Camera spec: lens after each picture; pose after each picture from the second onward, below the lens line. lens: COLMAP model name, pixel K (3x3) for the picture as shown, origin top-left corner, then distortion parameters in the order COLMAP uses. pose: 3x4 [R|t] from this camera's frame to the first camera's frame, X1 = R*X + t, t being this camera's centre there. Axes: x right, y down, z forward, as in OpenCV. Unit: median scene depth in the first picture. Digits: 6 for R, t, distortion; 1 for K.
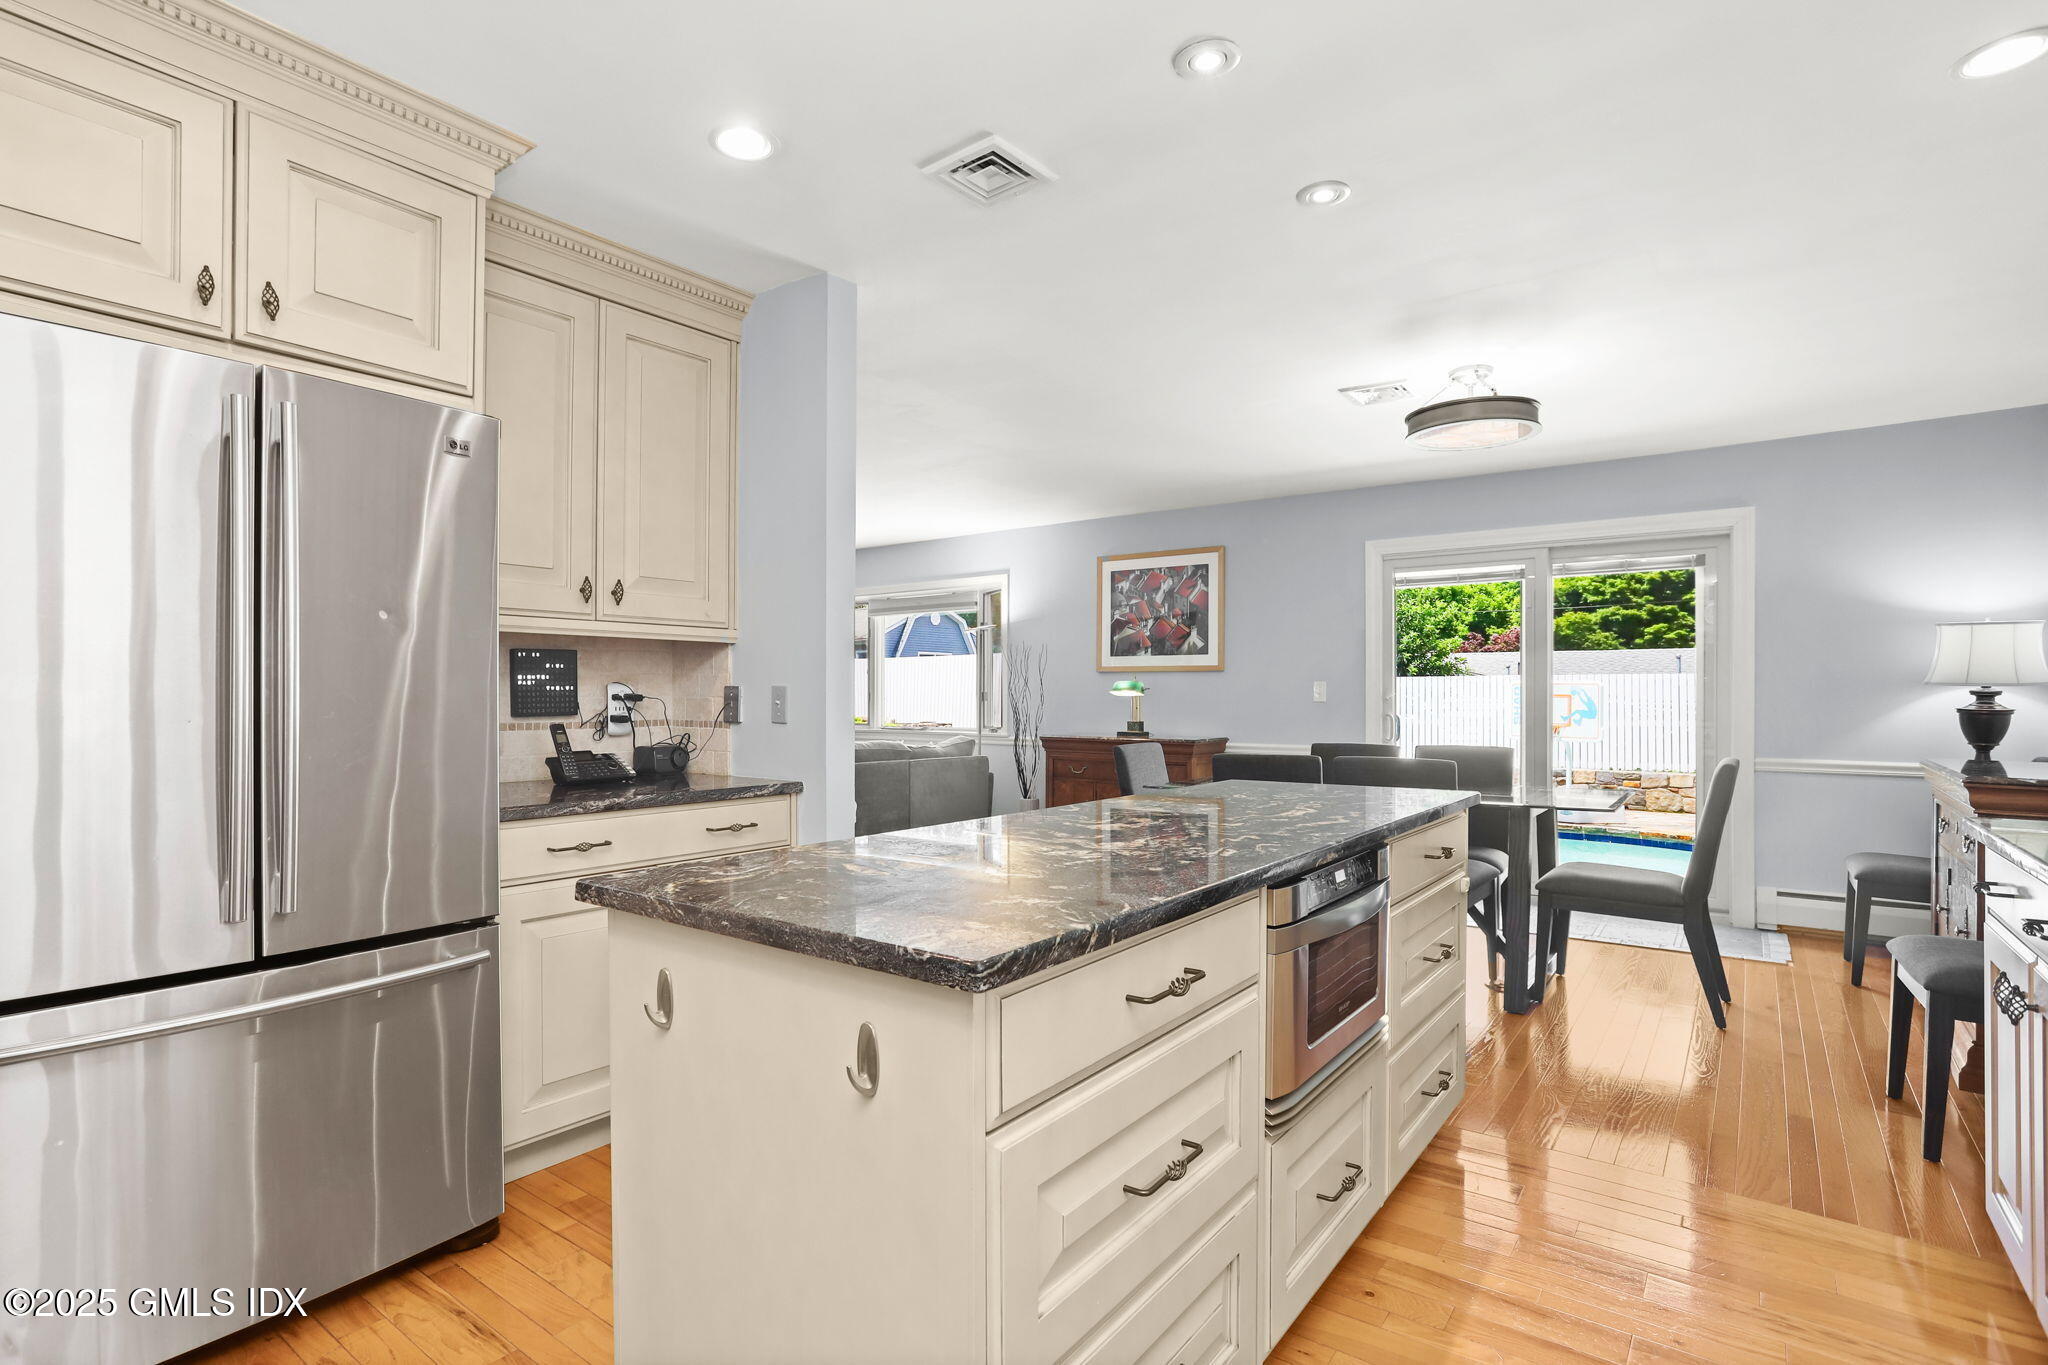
lens RADIAL K [[994.5, 0, 1024.0], [0, 994.5, 682.5], [0, 0, 1]] dist [-0.040583, 0.000659]
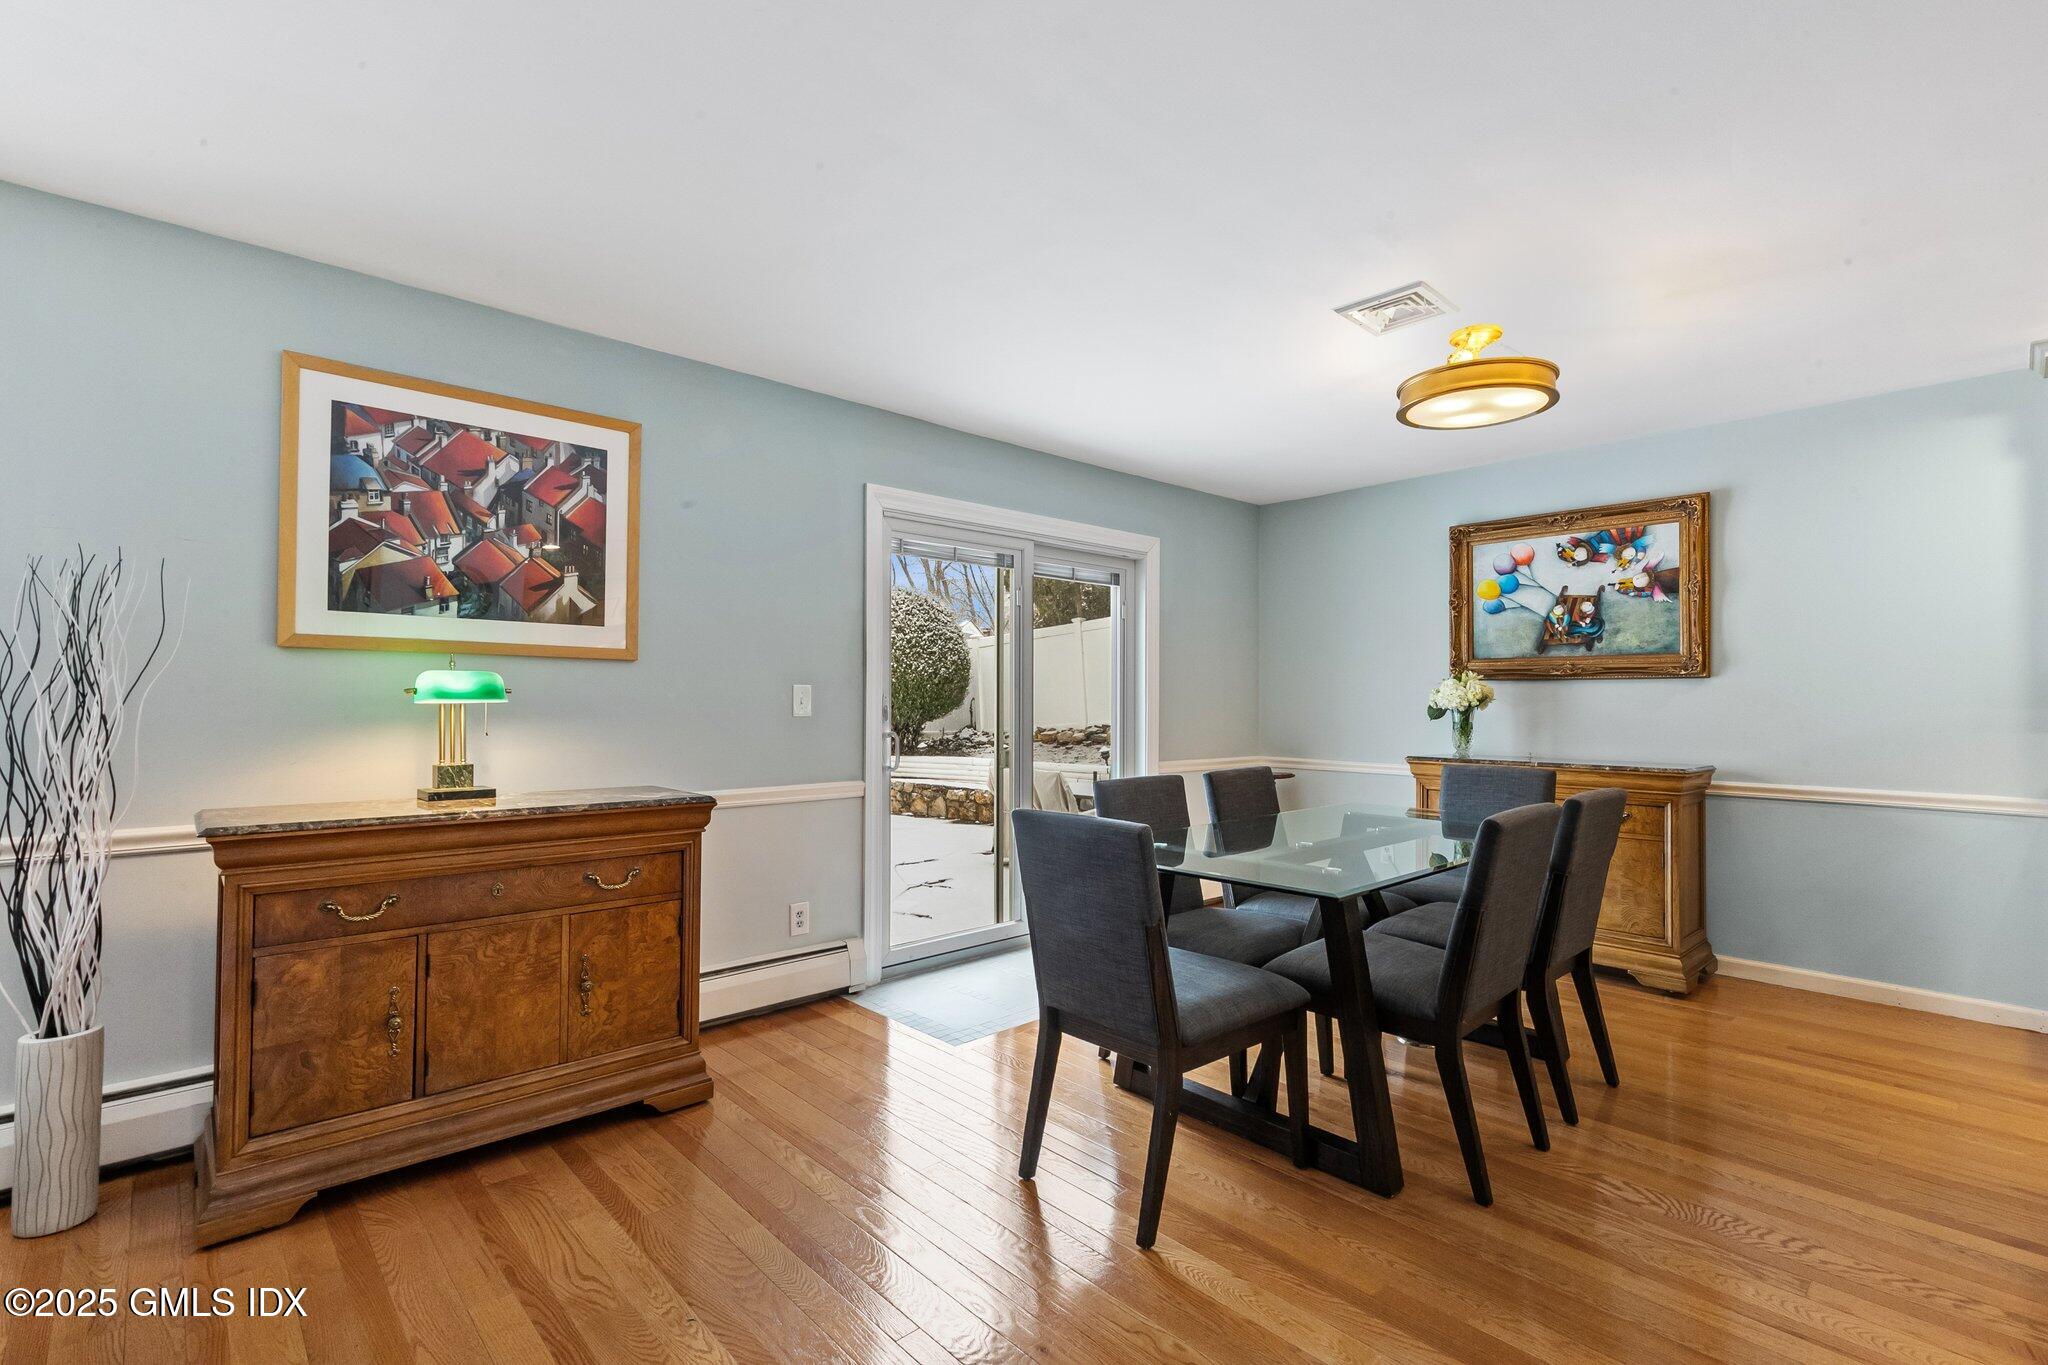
lens RADIAL K [[899.9, 0, 1024.0], [0, 899.9, 682.5], [0, 0, 1]] dist [-0.013990, -0.000235]
pose [[0.194251, 0.021090, 0.980725, -0.217494], [-0.014293, 0.999724, -0.018668, 0.006037], [-0.980848, -0.010391, 0.194499, 0.670737]]
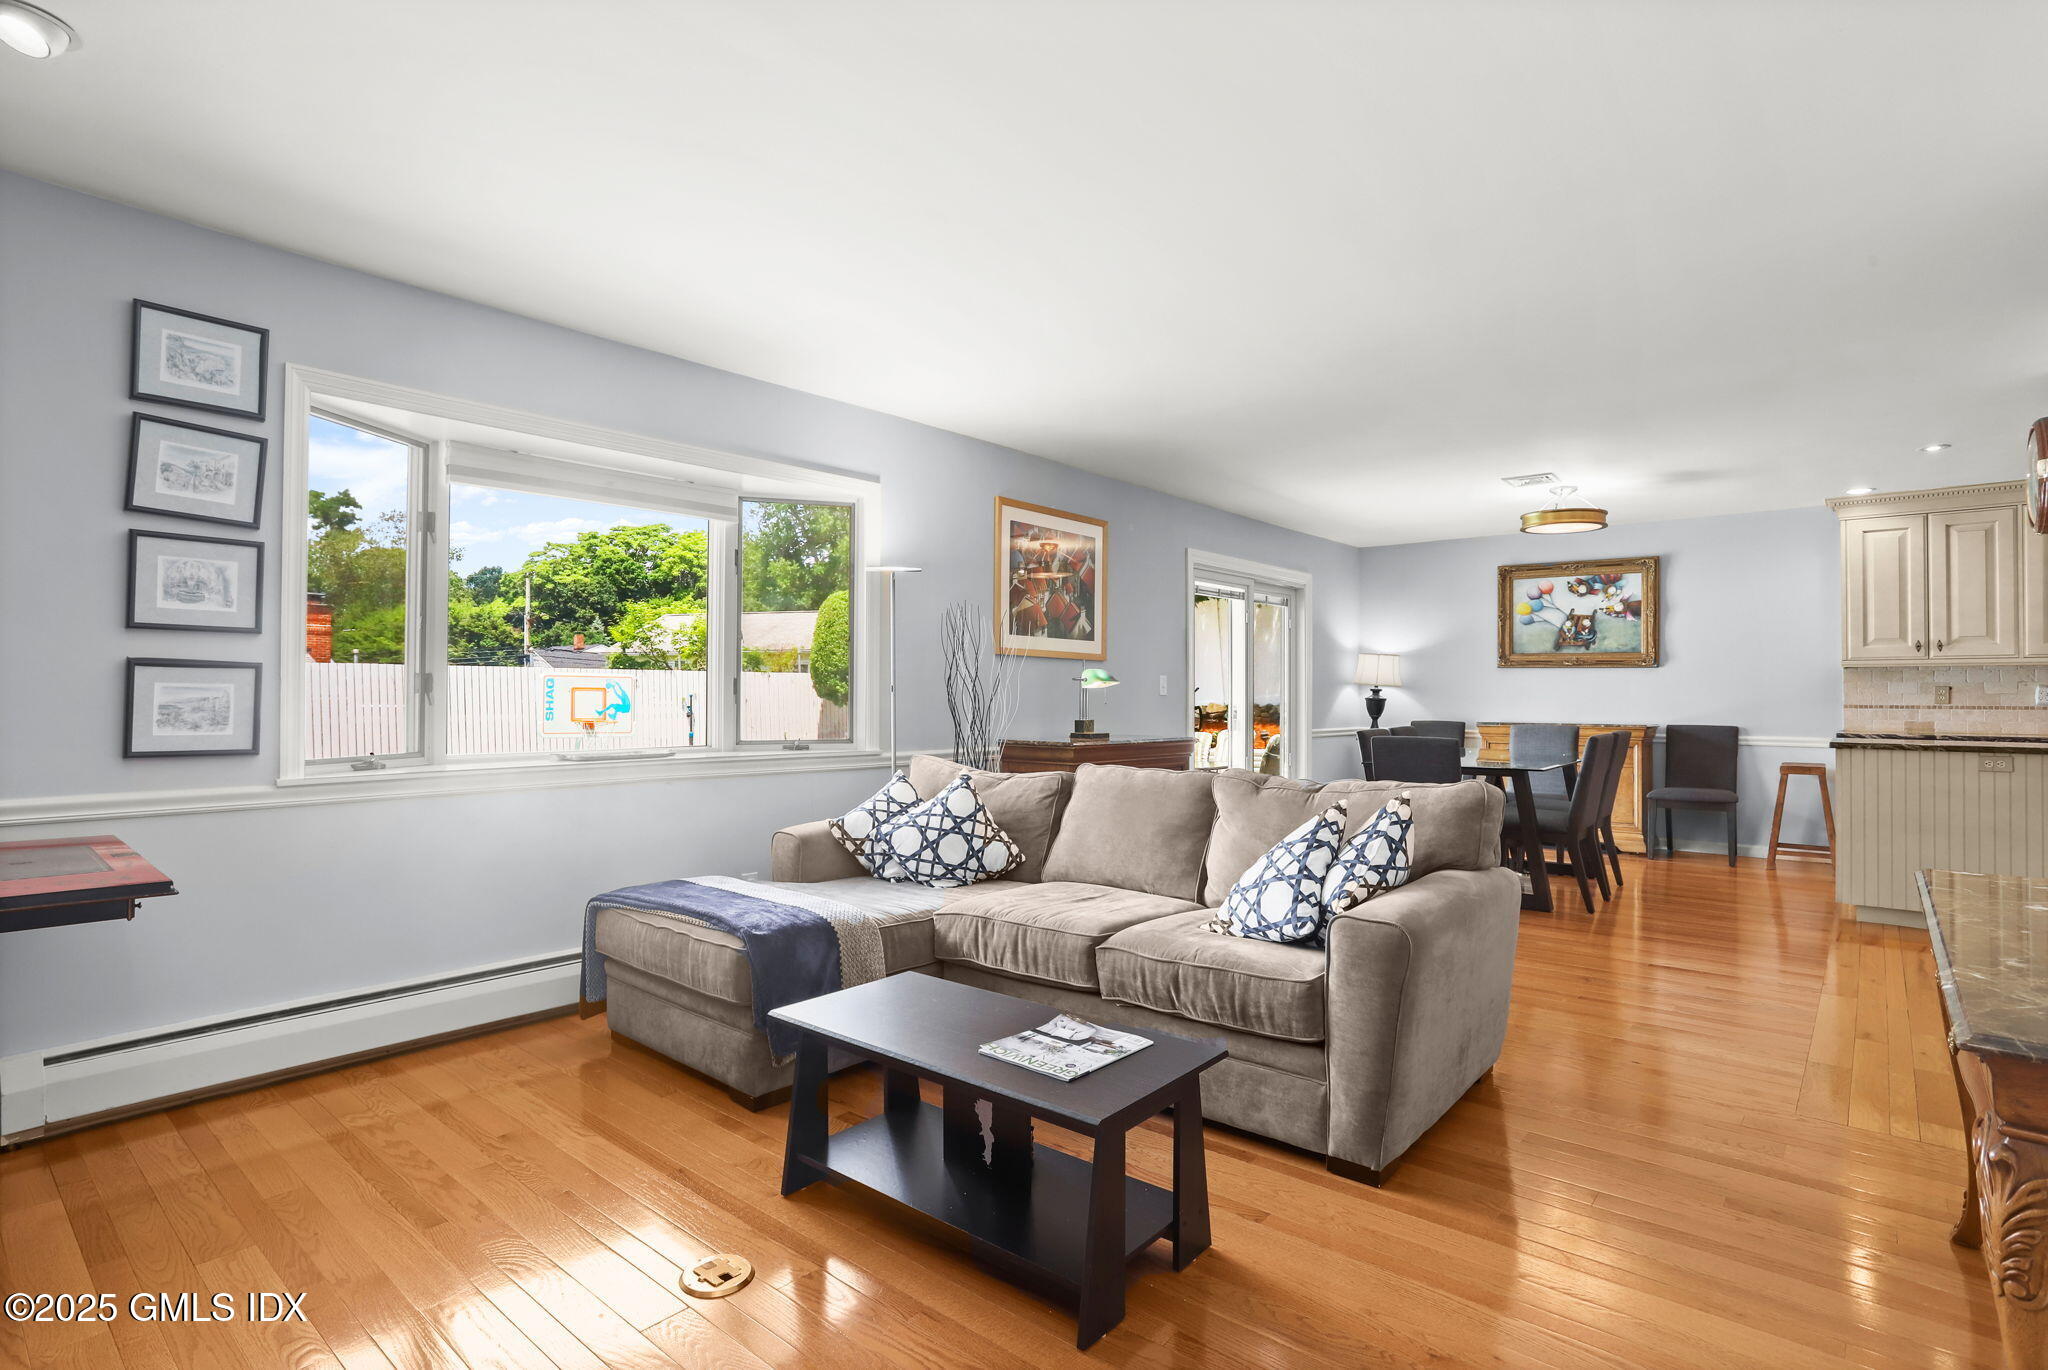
lens RADIAL K [[994.5, 0, 1024.0], [0, 994.5, 685.0], [0, 0, 1]] dist [-0.040583, 0.000659]
pose [[0.049746, -0.001373, 0.998761, -0.655255], [-0.007473, 0.999971, 0.001747, 0.008645], [-0.998734, -0.007551, 0.049734, 0.979453]]
